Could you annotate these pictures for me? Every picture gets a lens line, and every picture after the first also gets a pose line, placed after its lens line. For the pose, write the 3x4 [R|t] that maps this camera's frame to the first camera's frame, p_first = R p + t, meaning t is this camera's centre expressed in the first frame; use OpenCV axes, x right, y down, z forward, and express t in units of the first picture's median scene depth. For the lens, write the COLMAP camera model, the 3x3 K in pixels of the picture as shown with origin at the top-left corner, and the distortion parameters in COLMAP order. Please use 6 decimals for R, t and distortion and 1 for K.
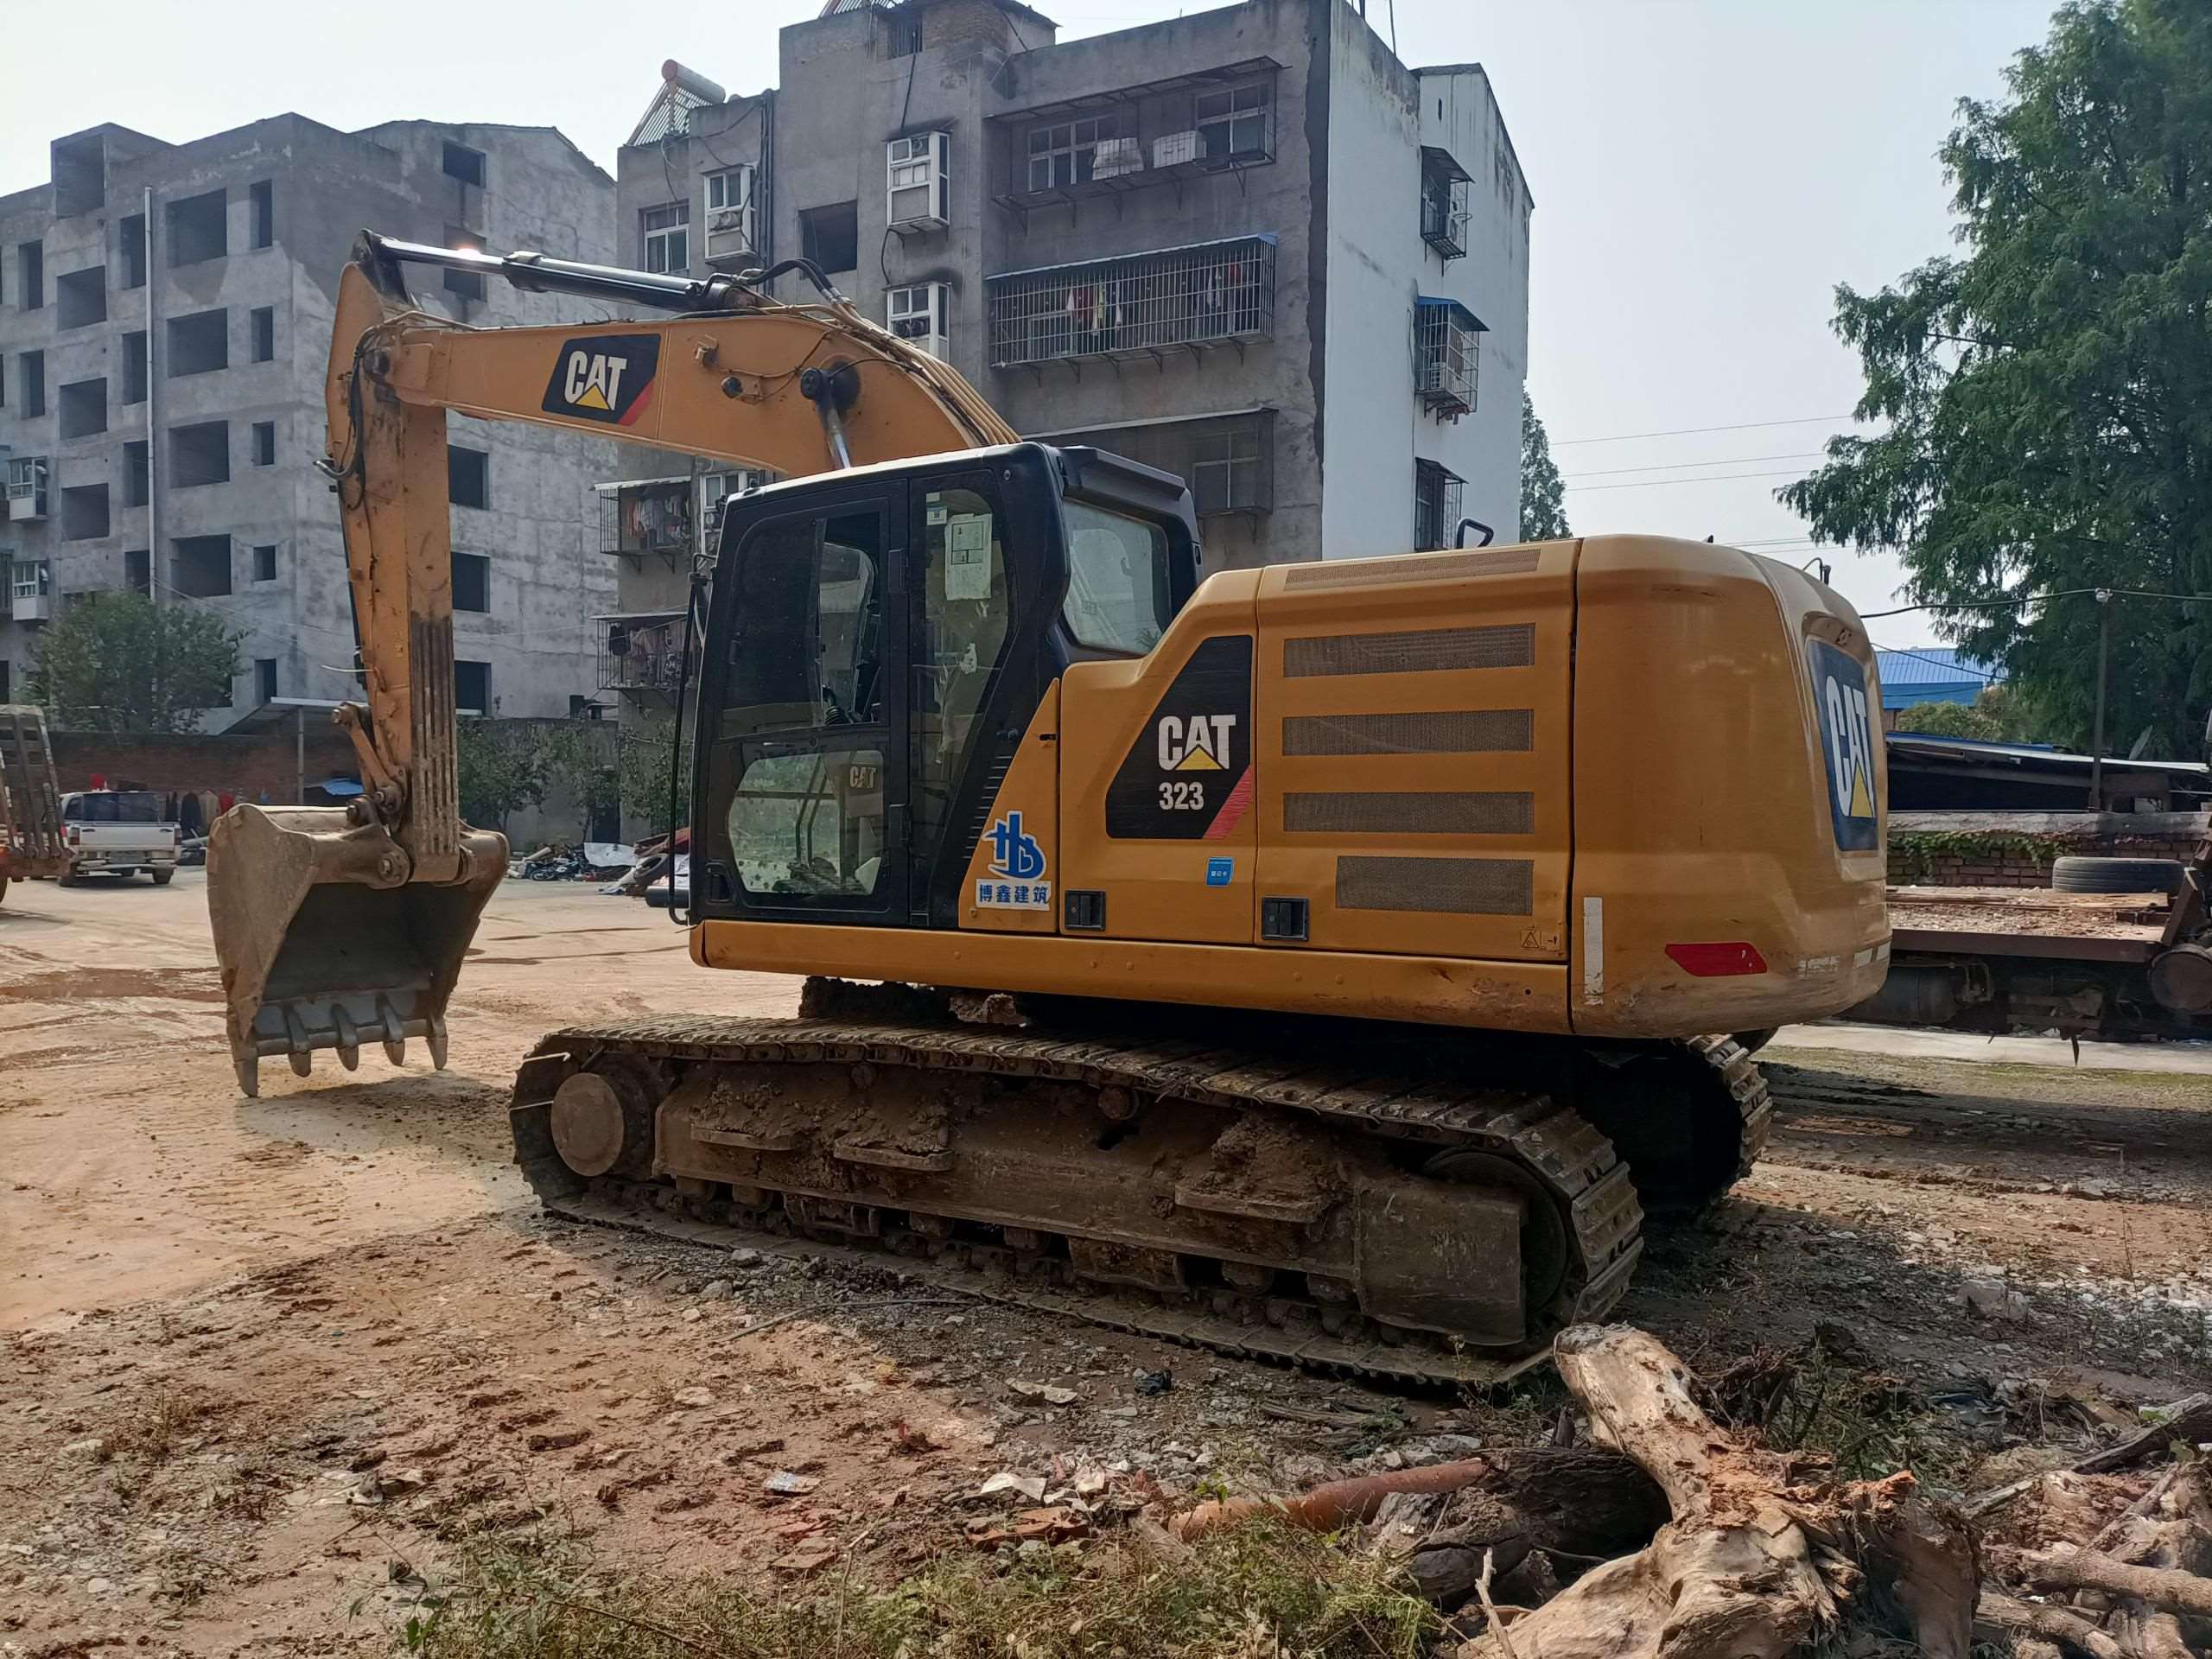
lens RADIAL K [[1666.5, 0, 1102.7], [0, 1666.5, 830.0], [0, 0, 1]] dist [0.040698, -0.056807]
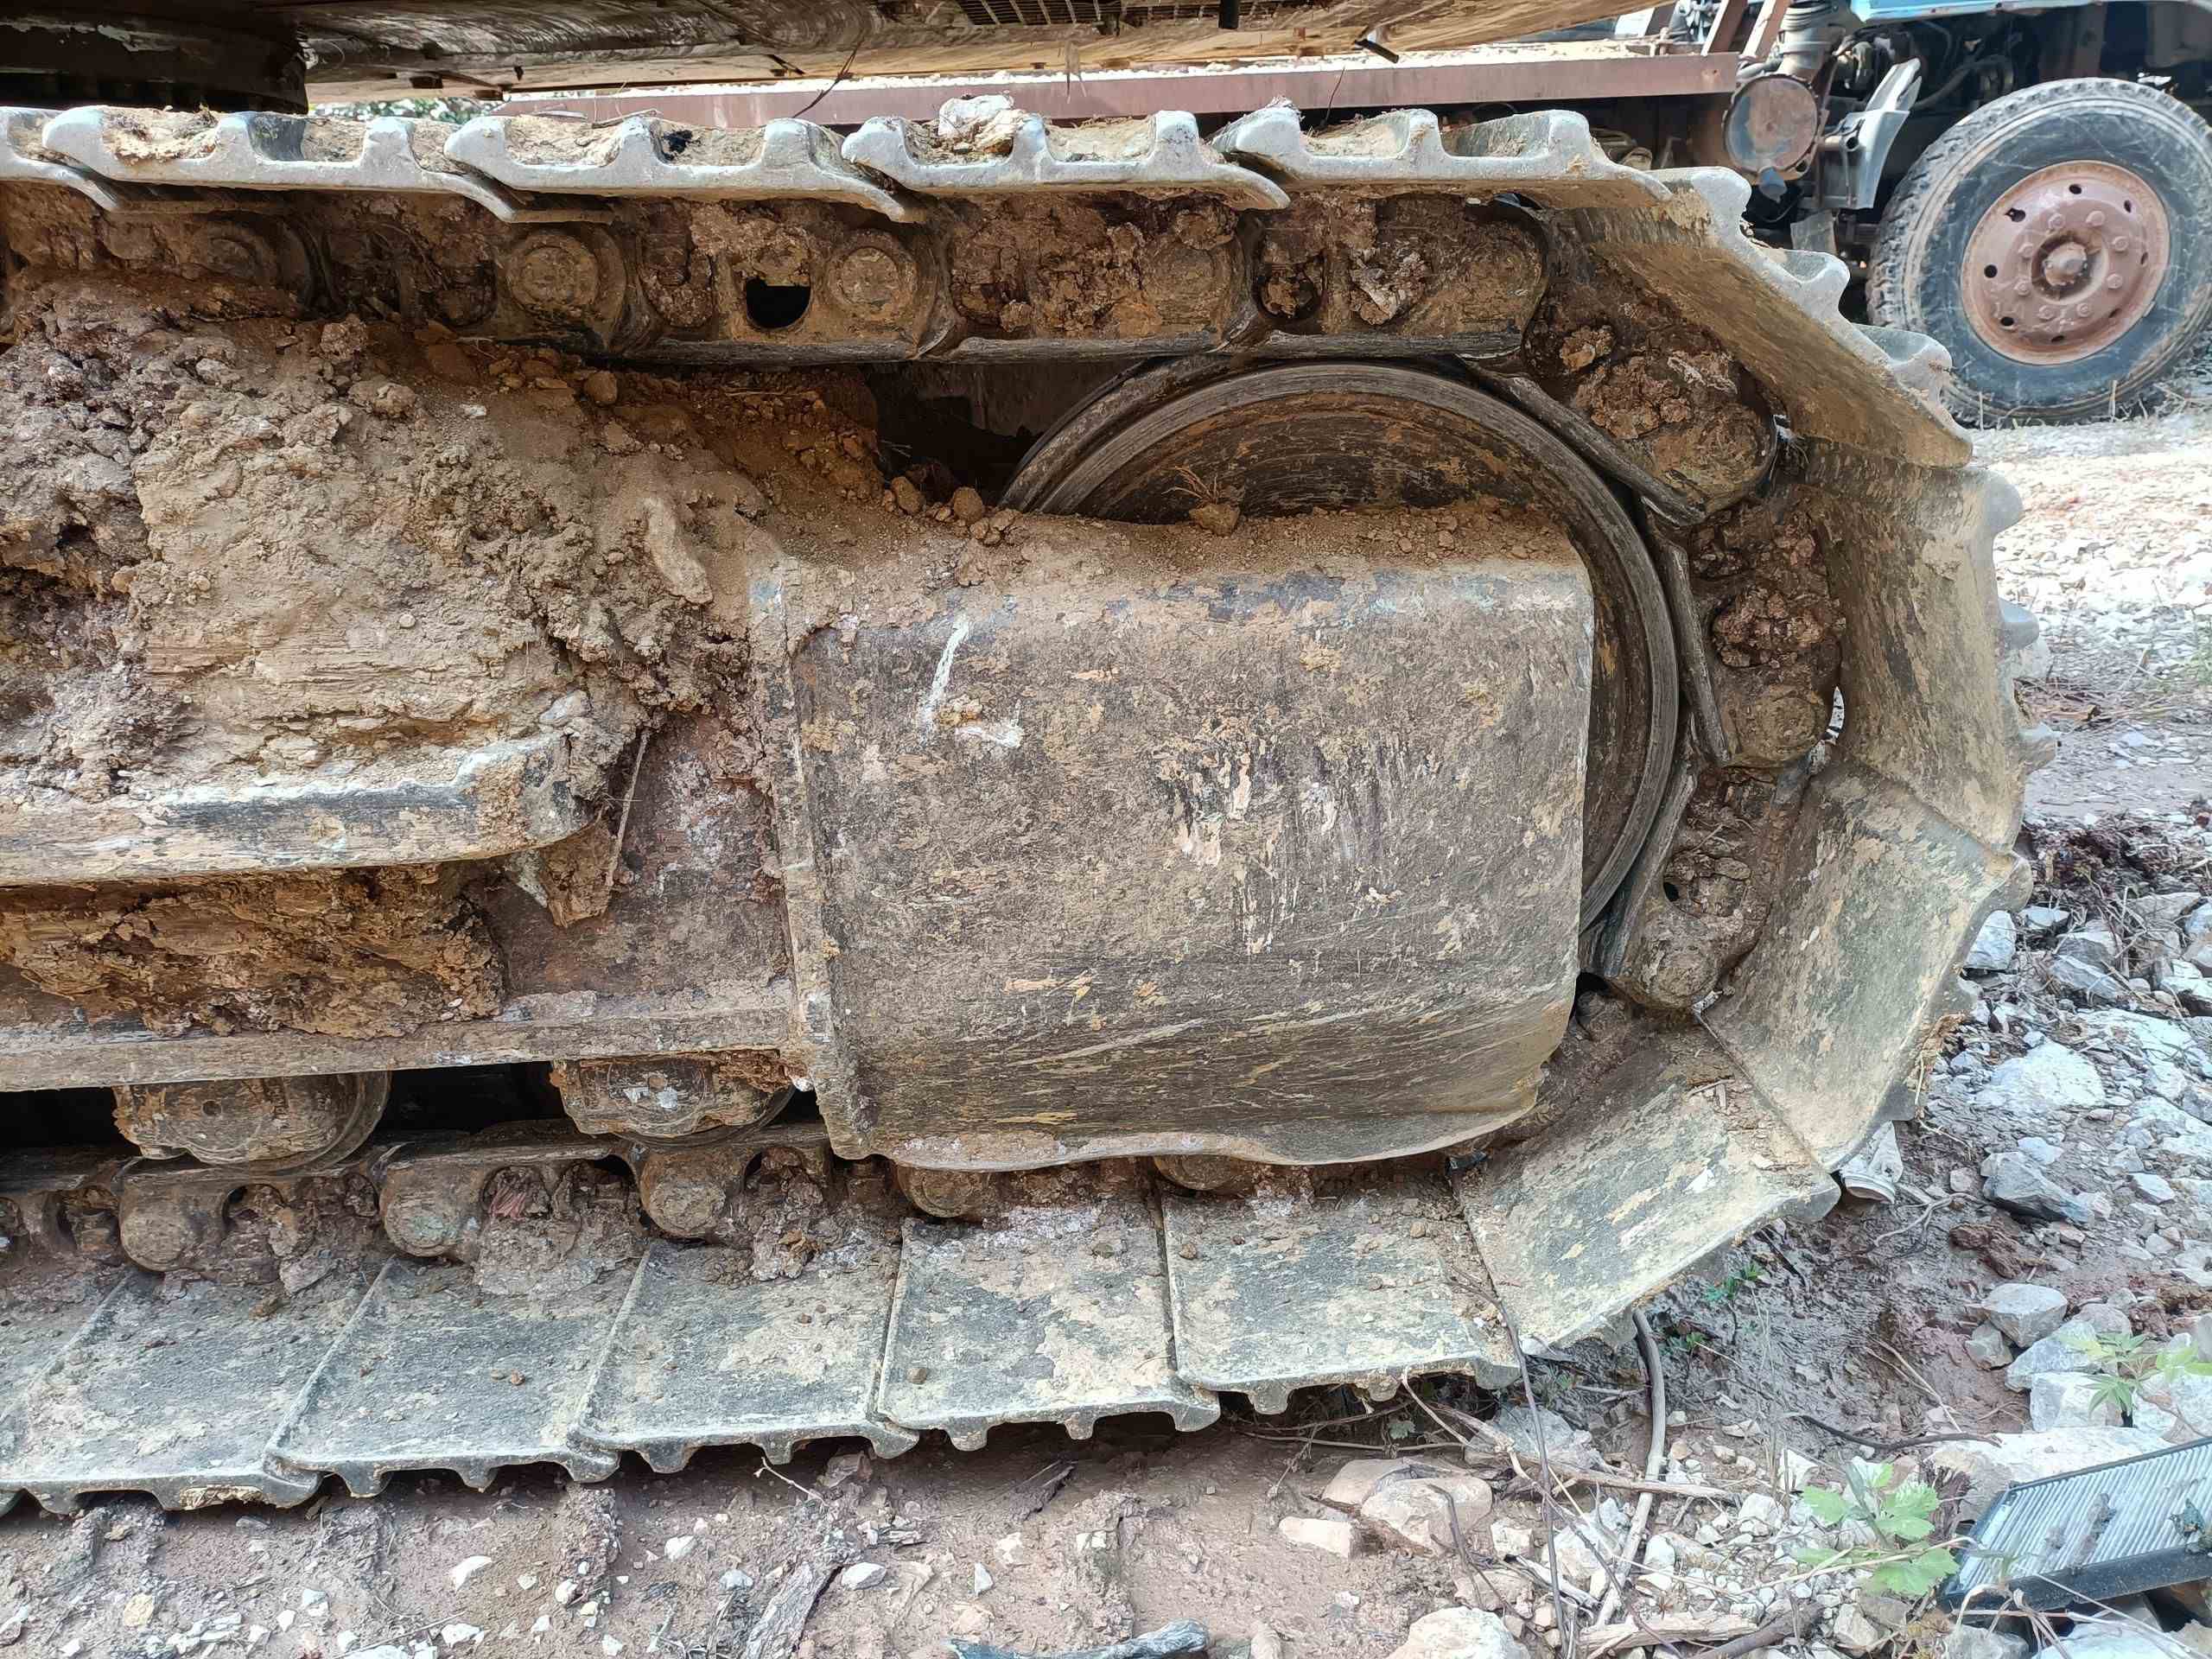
lens RADIAL K [[1666.5, 0, 1109.2], [0, 1666.5, 821.6], [0, 0, 1]] dist [0.040698, -0.056807]
pose [[0.844305, -0.219211, 0.488974, 0.087851], [0.053319, 0.942337, 0.330392, 0.177562], [-0.533204, -0.252880, 0.807307, 0.832413]]
